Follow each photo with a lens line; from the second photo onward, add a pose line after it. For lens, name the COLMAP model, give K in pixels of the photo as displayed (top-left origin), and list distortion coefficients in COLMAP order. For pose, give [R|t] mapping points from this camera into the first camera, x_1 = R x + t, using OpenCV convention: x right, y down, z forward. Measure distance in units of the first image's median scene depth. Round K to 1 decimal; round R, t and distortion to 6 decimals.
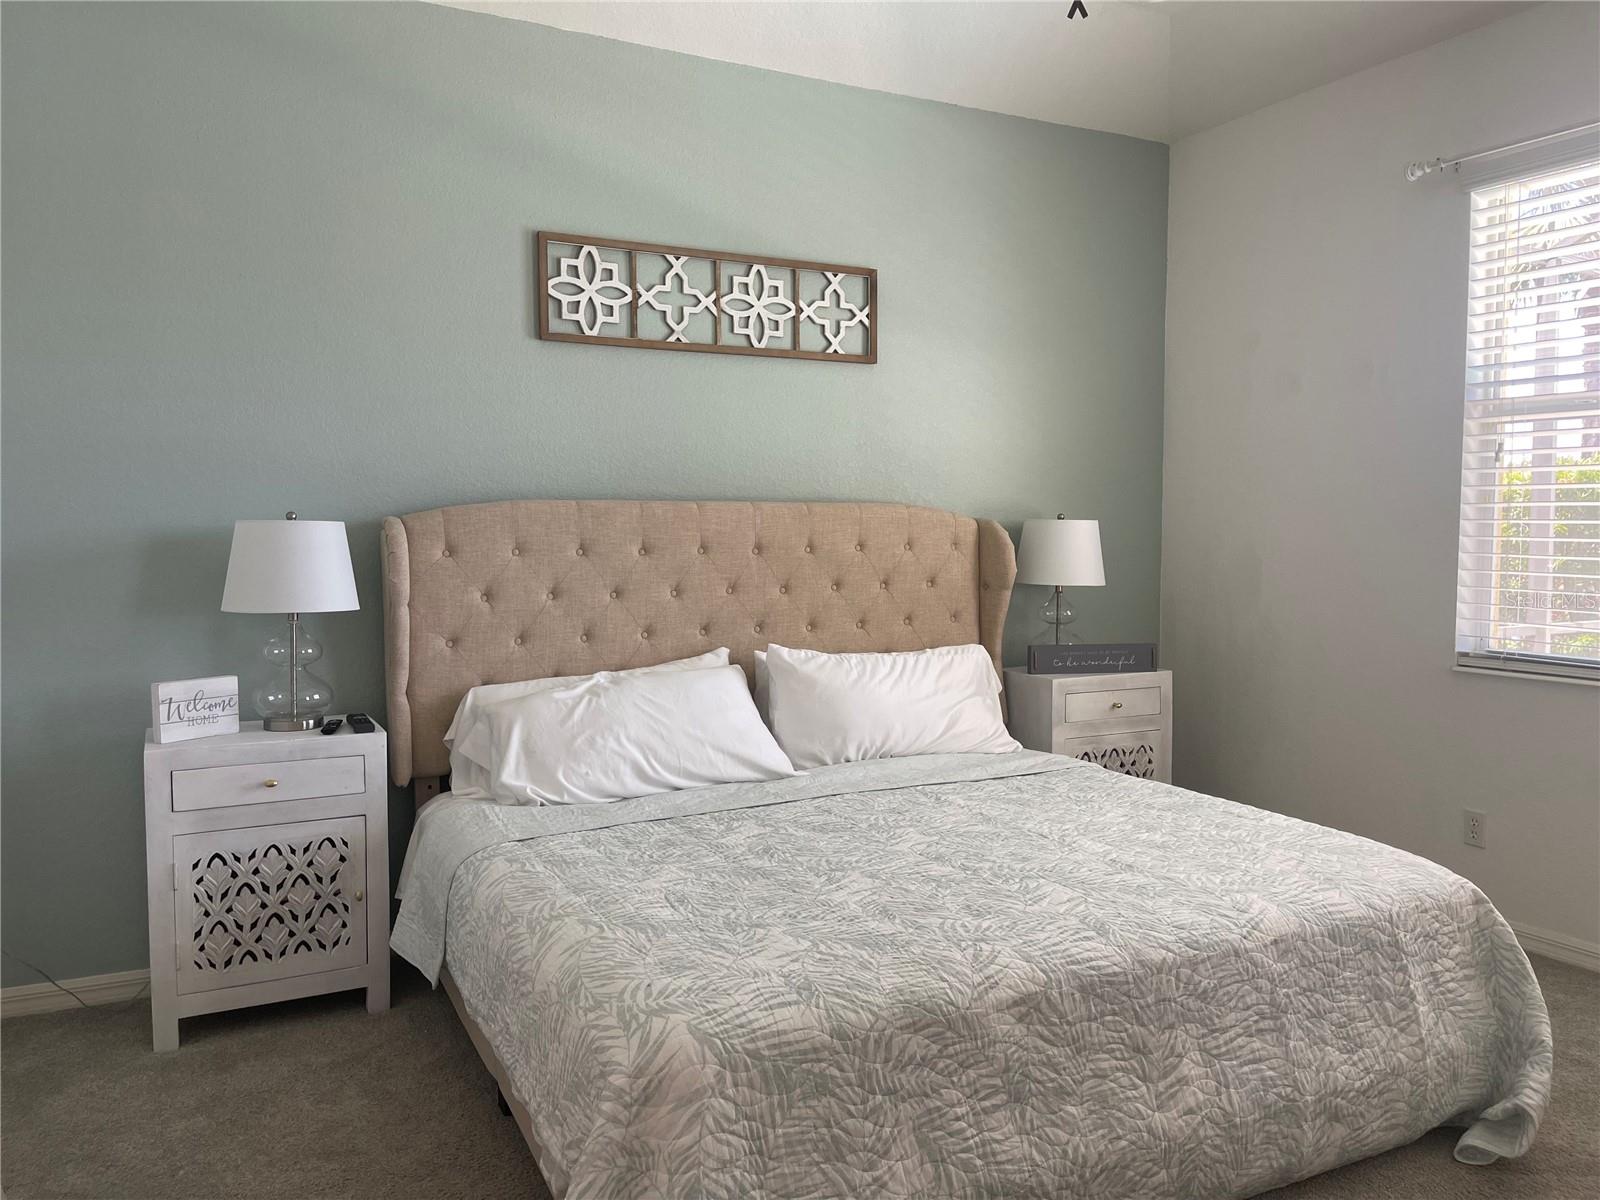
lens RADIAL K [[1220.4, 0, 799.0], [0, 1220.4, 599.0], [0, 0, 1]] dist [0.042670, -0.030041]
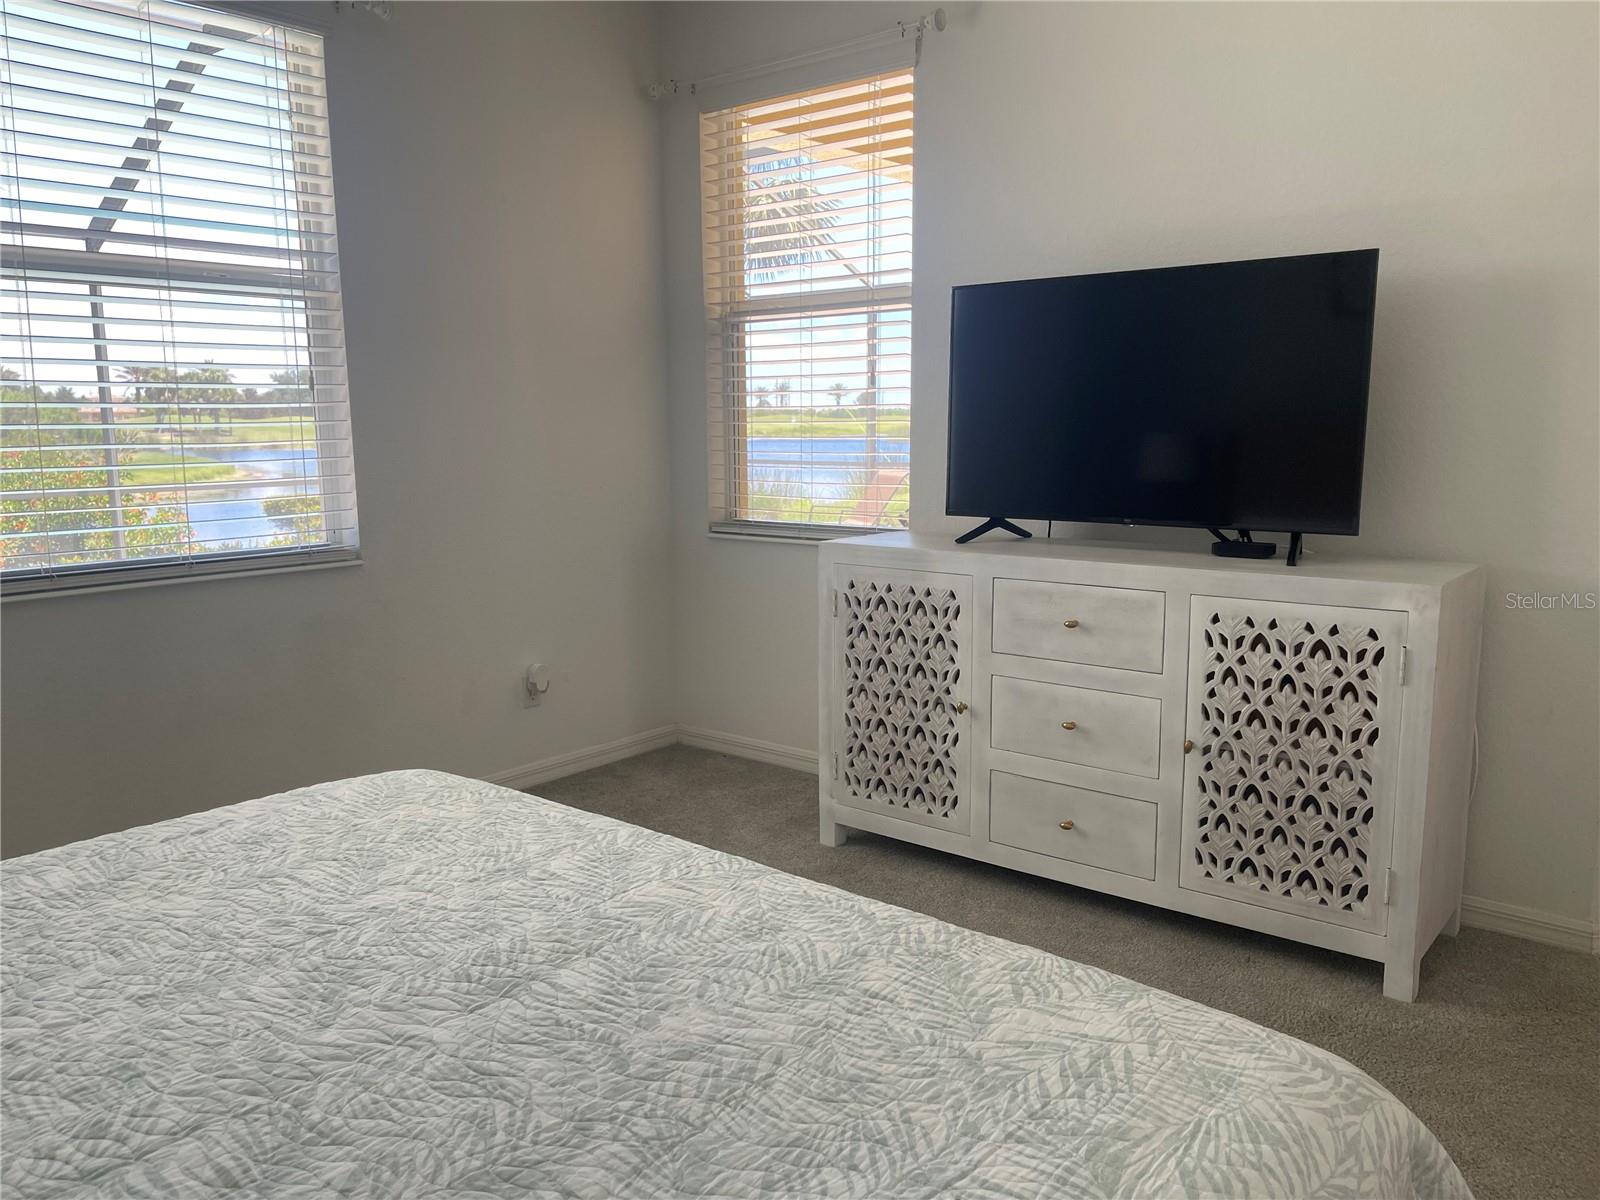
lens RADIAL K [[1220.4, 0, 797.3], [0, 1220.4, 601.3], [0, 0, 1]] dist [0.042670, -0.030041]
pose [[-0.397483, -0.131888, 0.908082, -0.519688], [0.059149, 0.983876, 0.168787, -0.061446], [-0.915701, 0.120802, -0.383273, 1.296253]]
